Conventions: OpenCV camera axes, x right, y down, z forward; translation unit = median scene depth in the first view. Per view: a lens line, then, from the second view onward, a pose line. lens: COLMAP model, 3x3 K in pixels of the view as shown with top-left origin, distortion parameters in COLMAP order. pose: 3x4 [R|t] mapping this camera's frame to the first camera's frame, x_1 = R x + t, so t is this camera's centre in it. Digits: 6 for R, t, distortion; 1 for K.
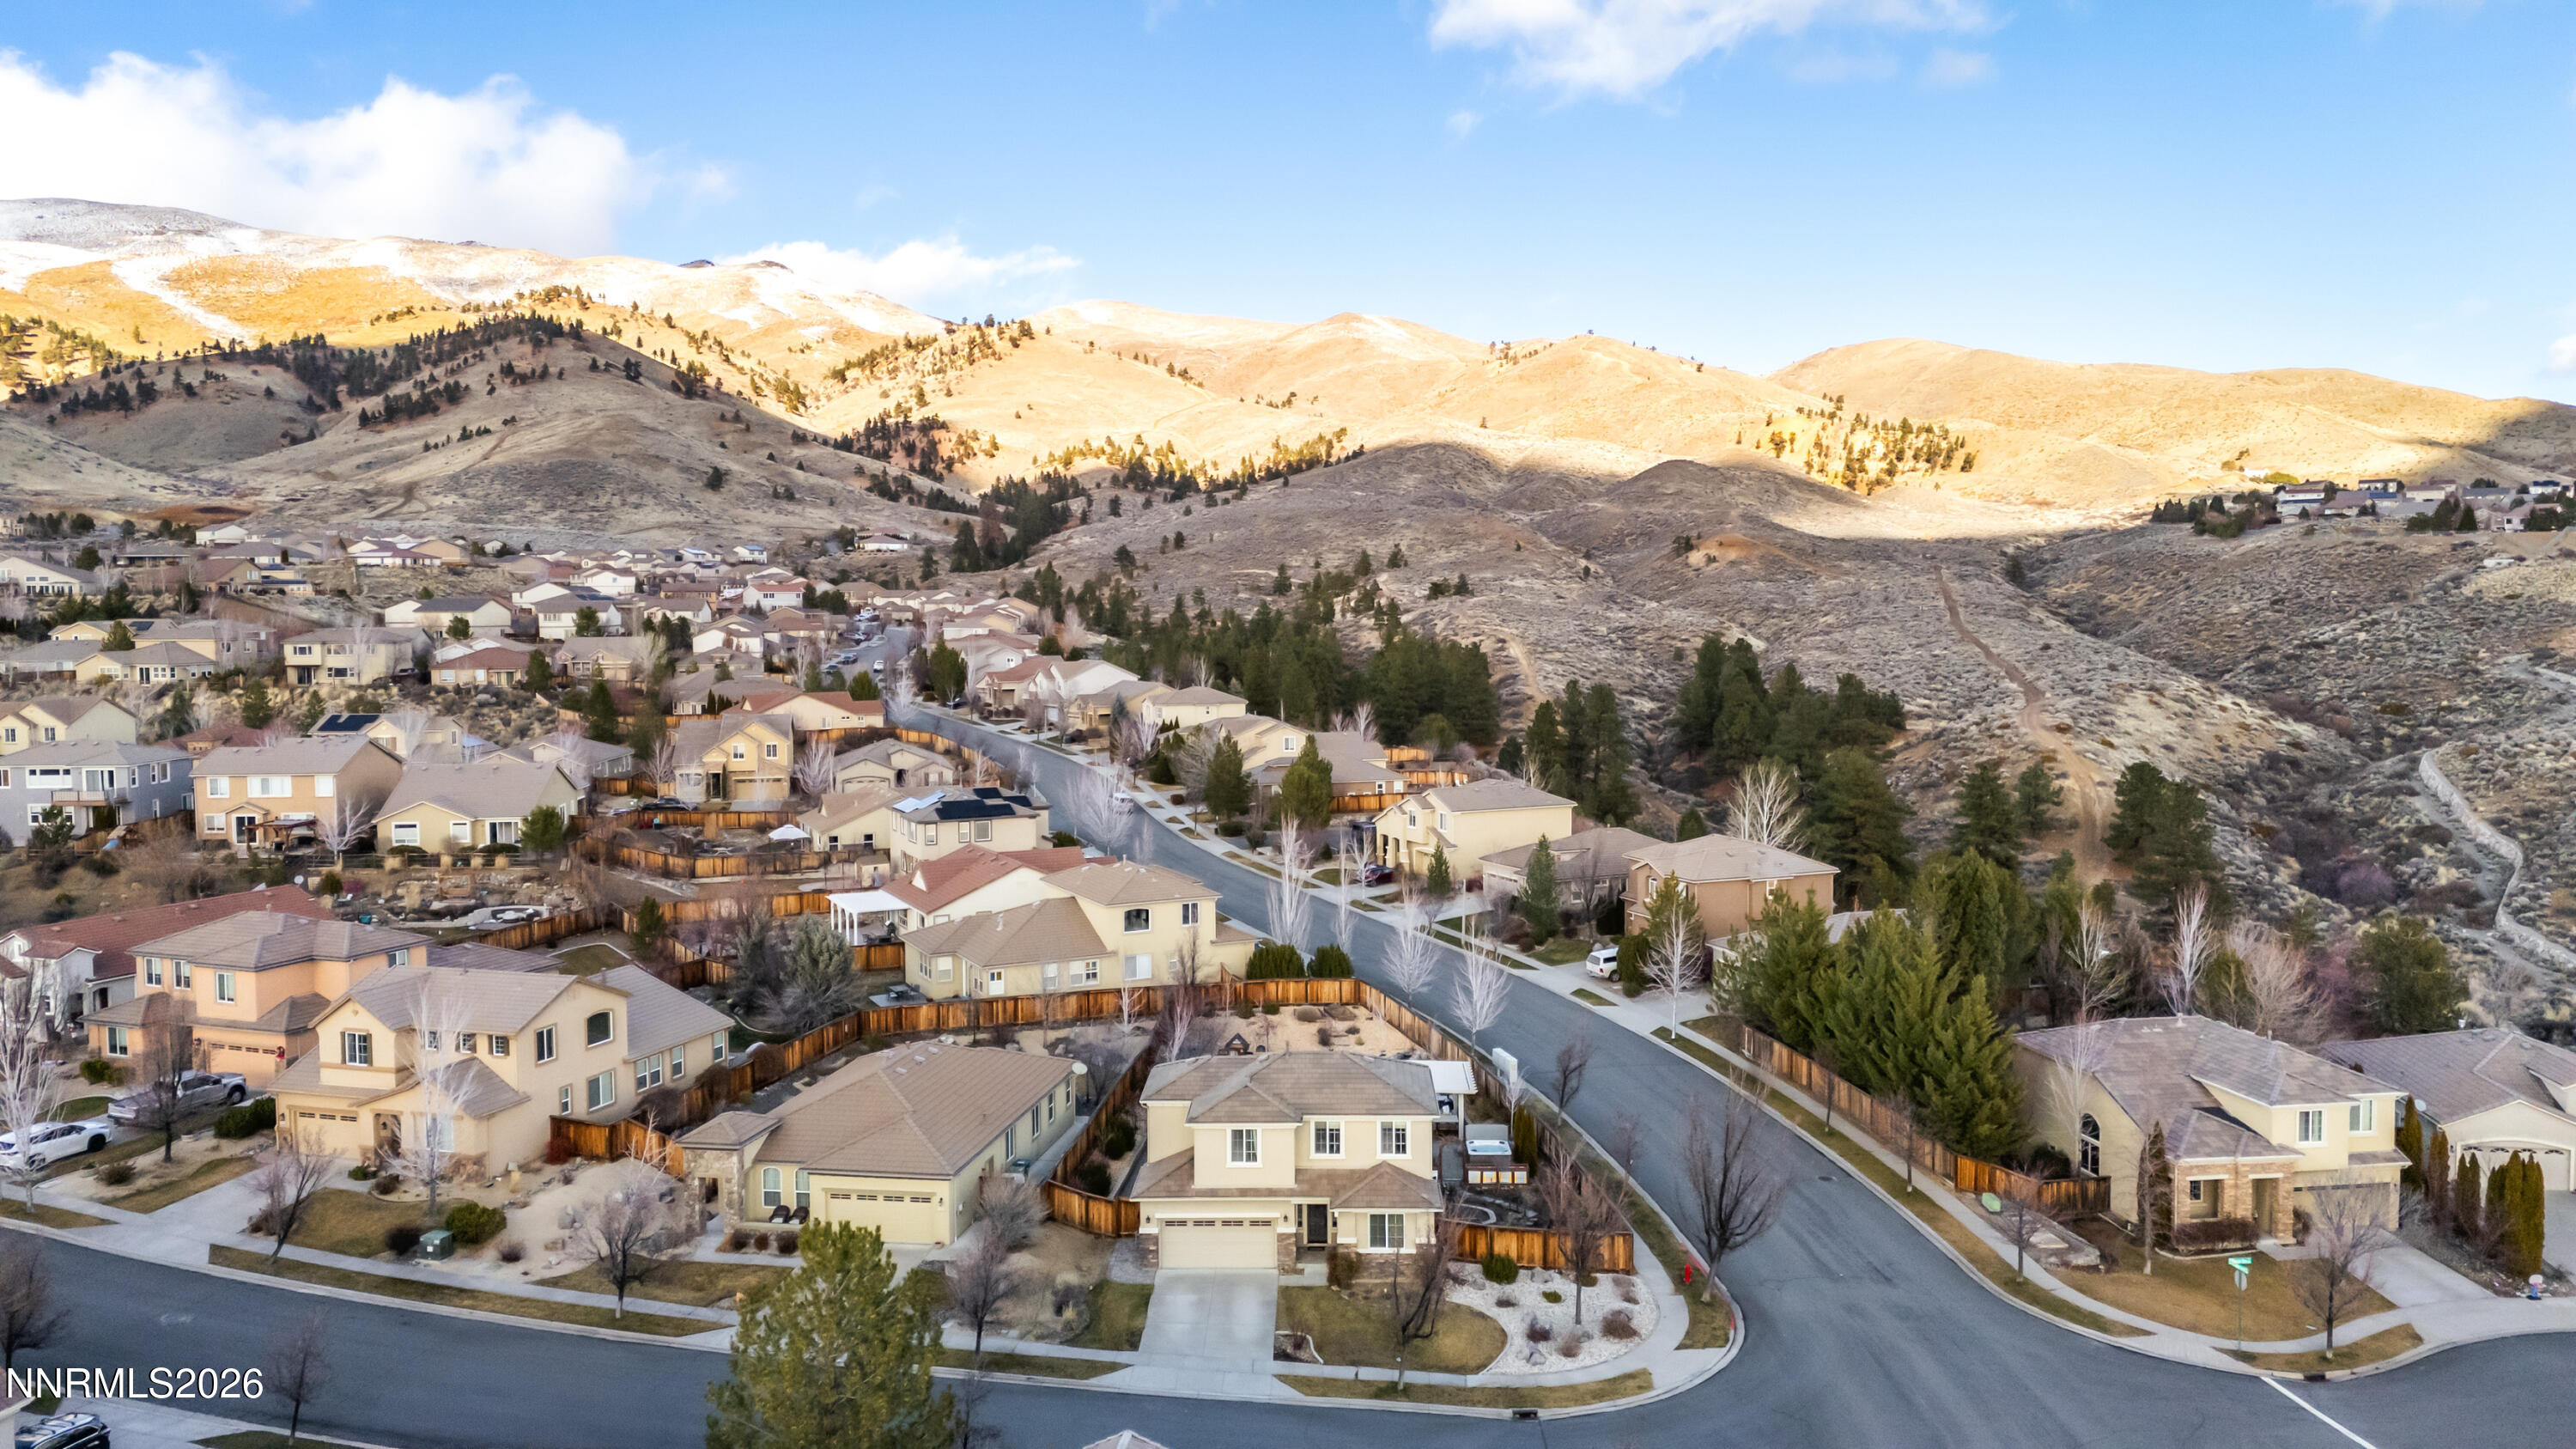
lens RADIAL K [[1876.3, 0, 1292.6], [0, 1876.3, 734.8], [0, 0, 1]] dist [0.087270, -0.082982]
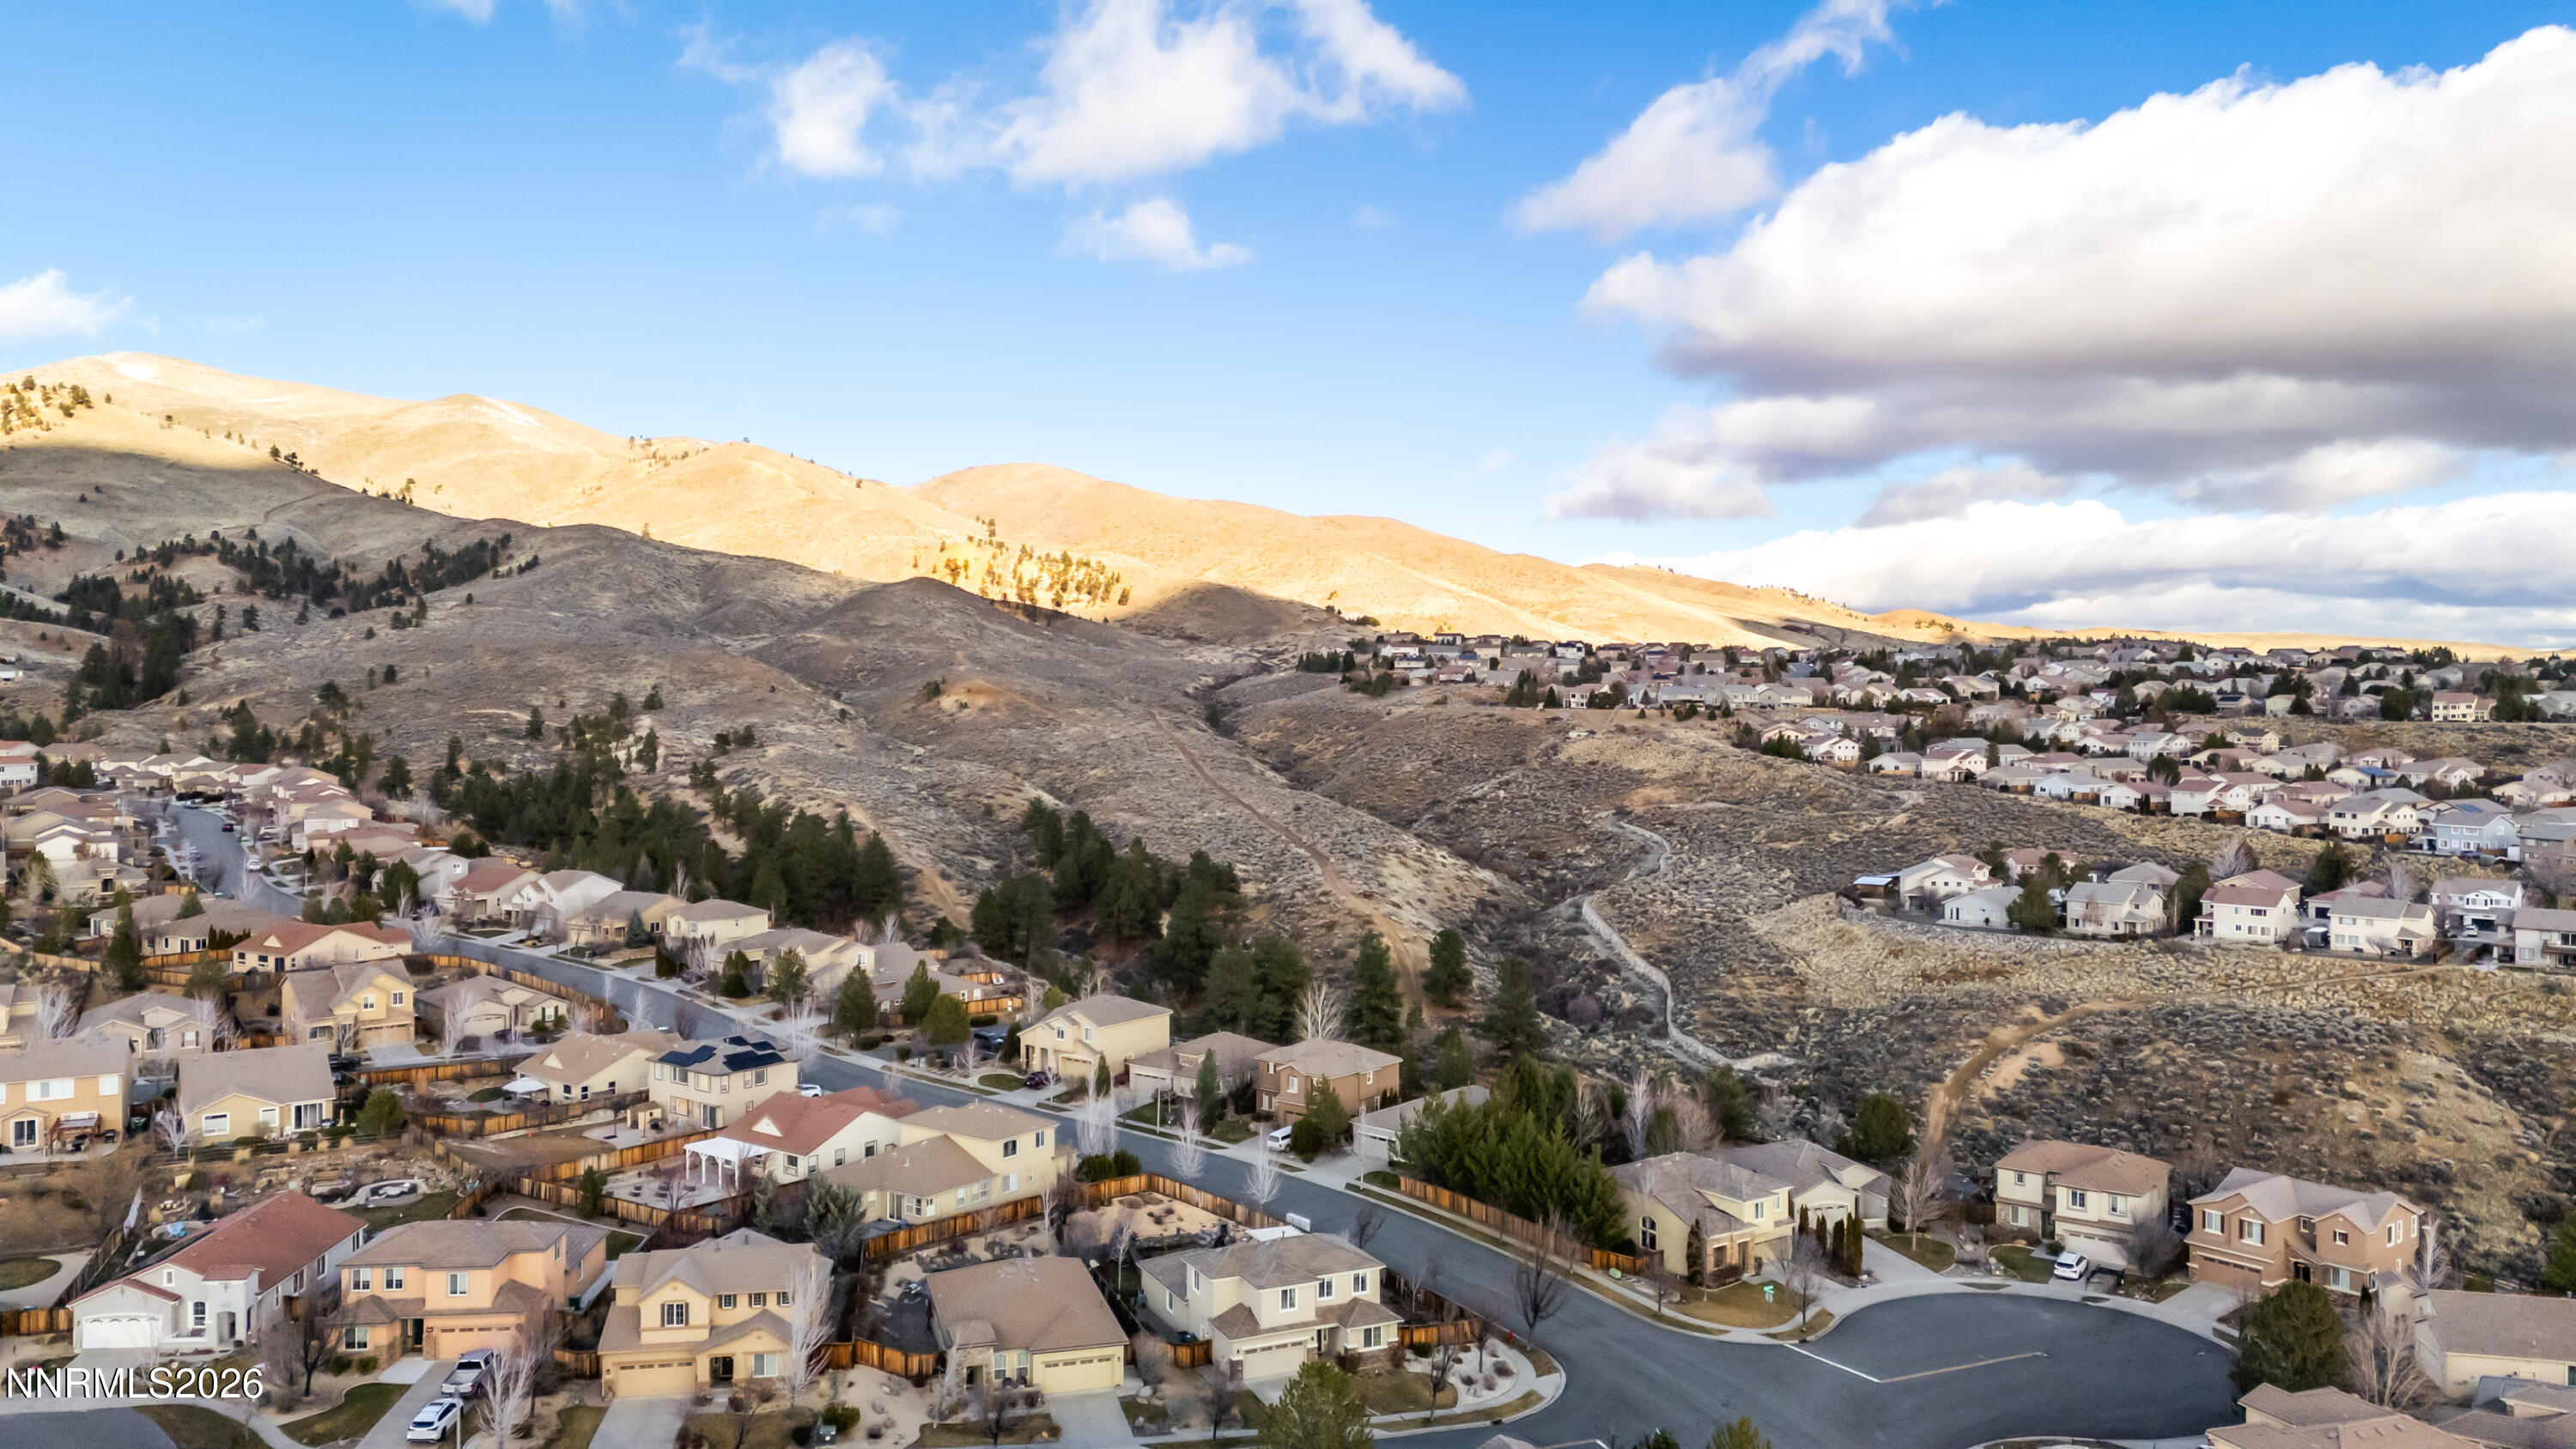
lens RADIAL K [[1876.3, 0, 1296.3], [0, 1876.3, 728.5], [0, 0, 1]] dist [0.087270, -0.082982]
pose [[0.895786, -0.002003, 0.444481, -0.090638], [0.024780, 0.998660, -0.045440, -0.025278], [-0.443794, 0.051718, 0.894635, -0.064263]]
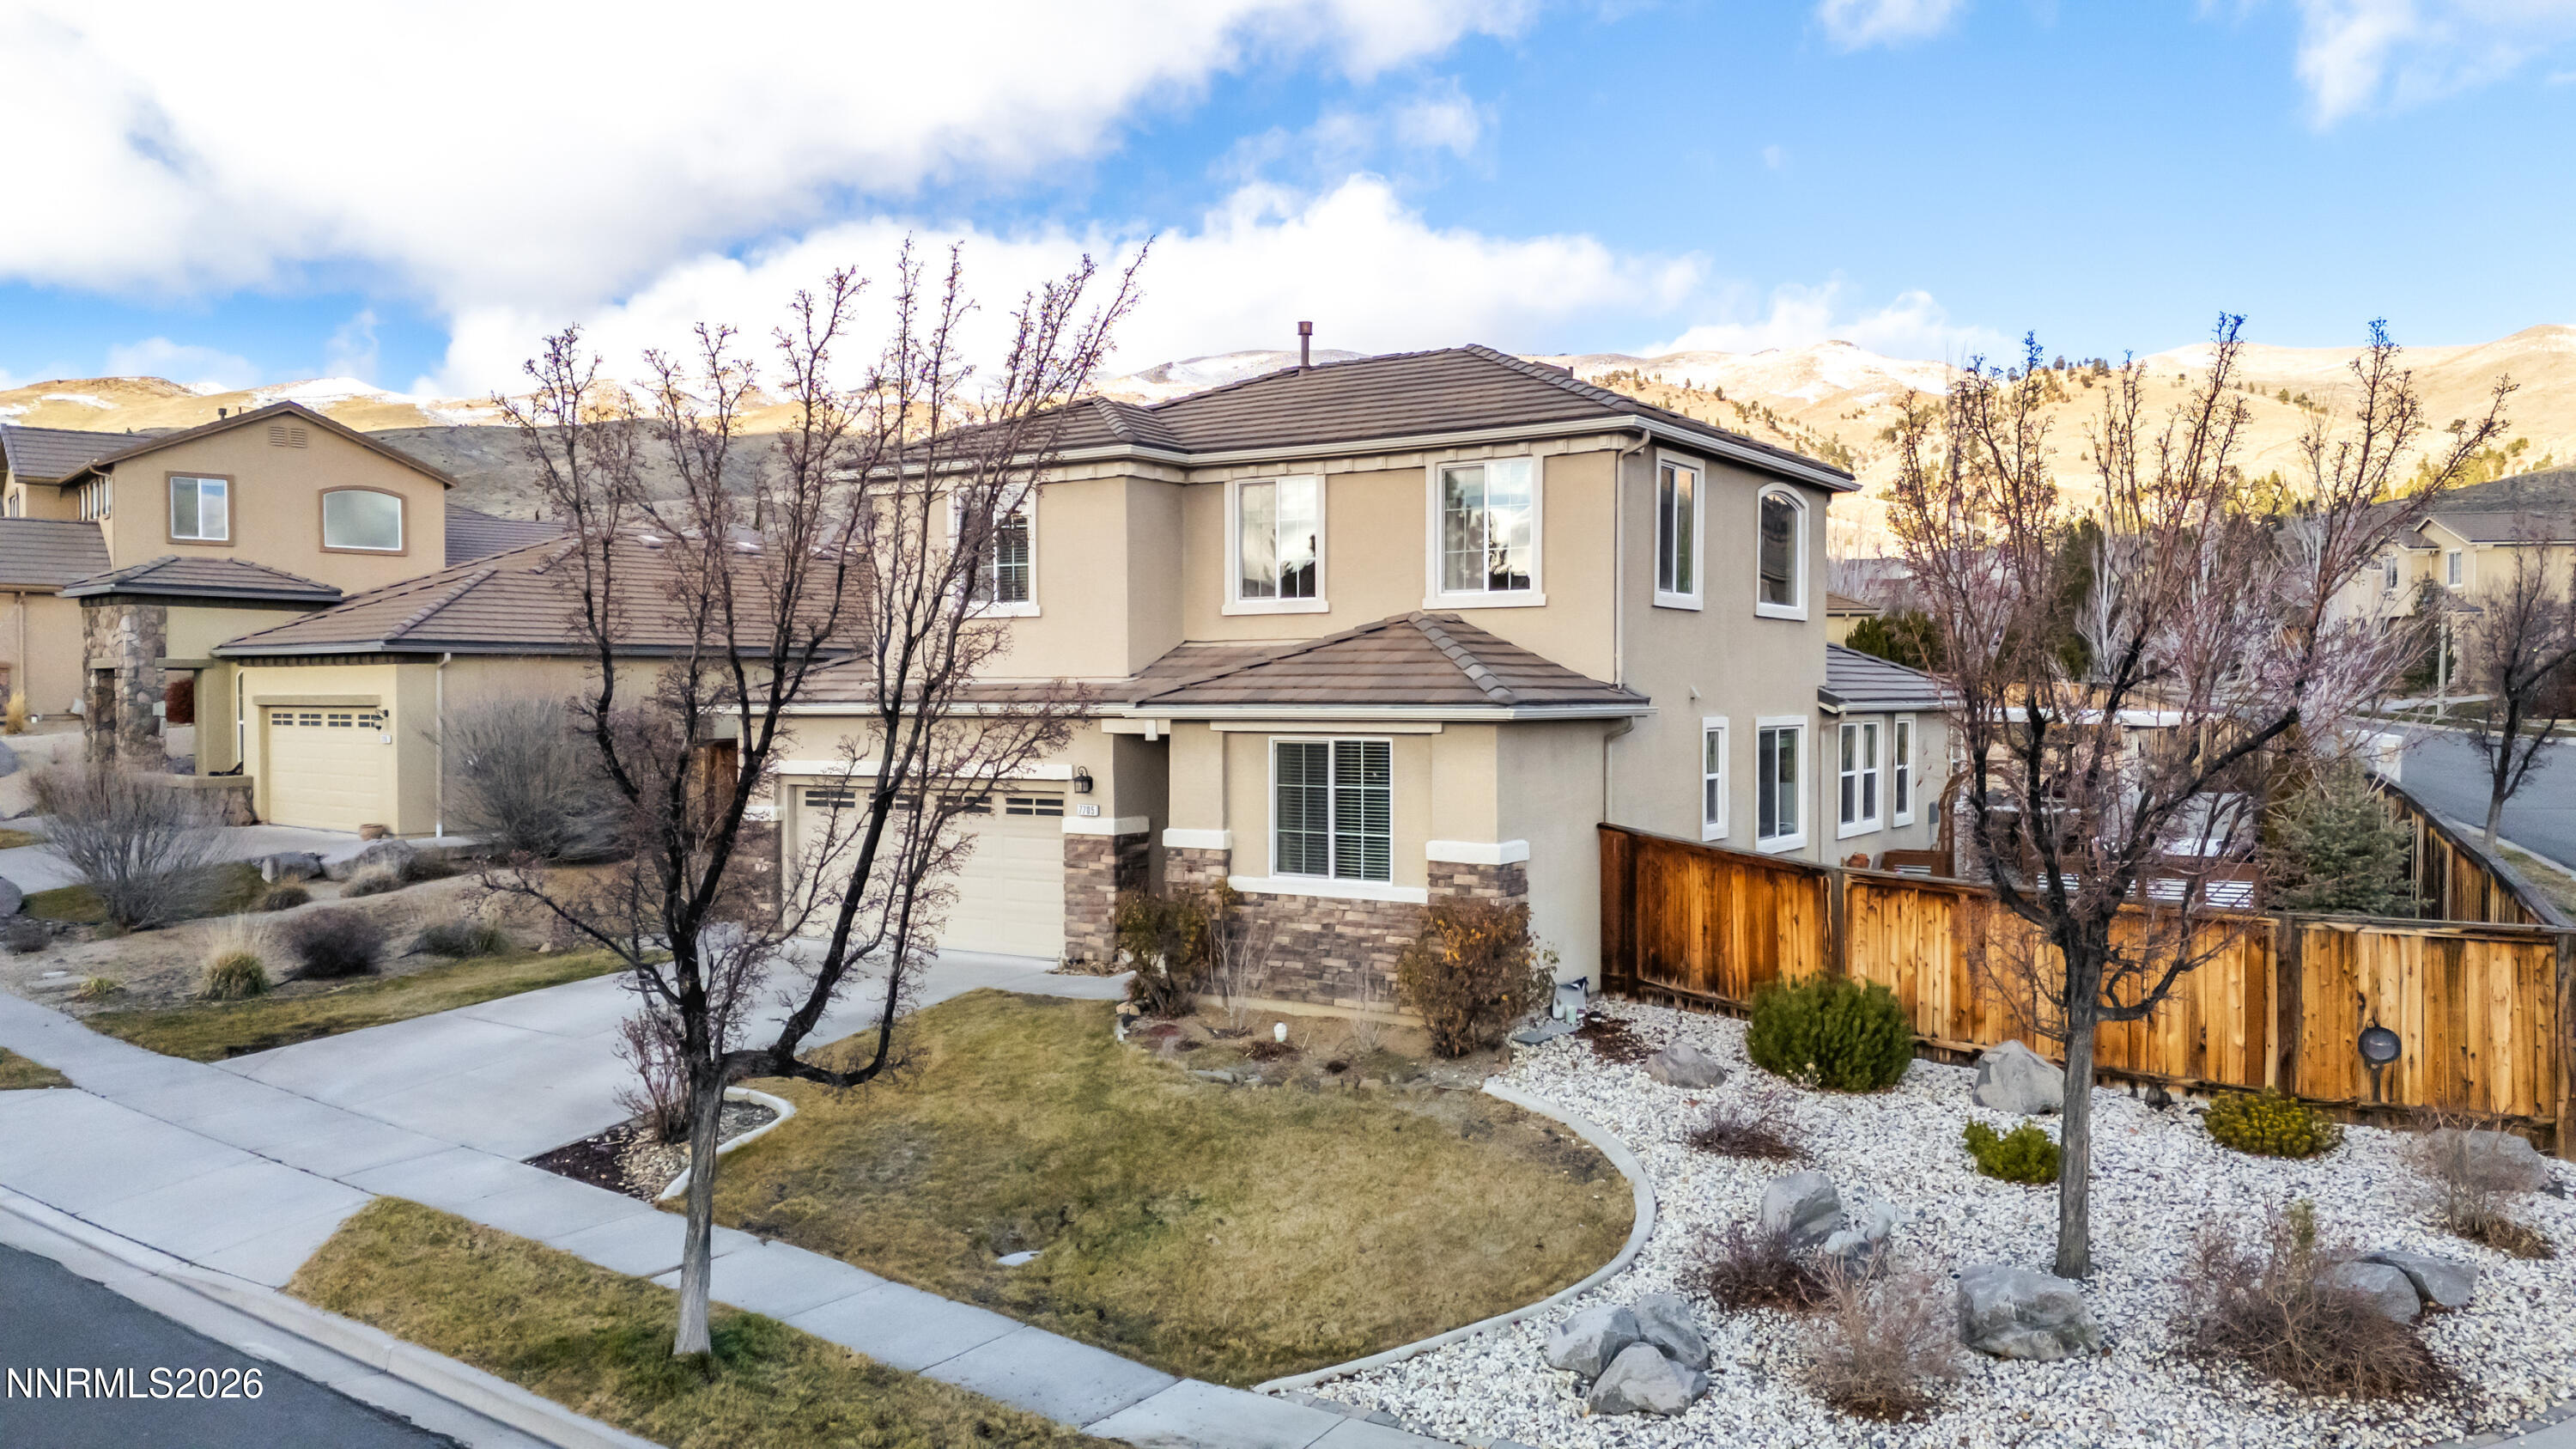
lens RADIAL K [[1876.3, 0, 1296.9], [0, 1876.3, 728.0], [0, 0, 1]] dist [0.087270, -0.082982]
pose [[0.853148, 0.013707, -0.521489, 0.020142], [-0.041389, 0.998282, -0.041472, 0.030249], [0.520025, 0.056966, 0.852249, 0.090542]]
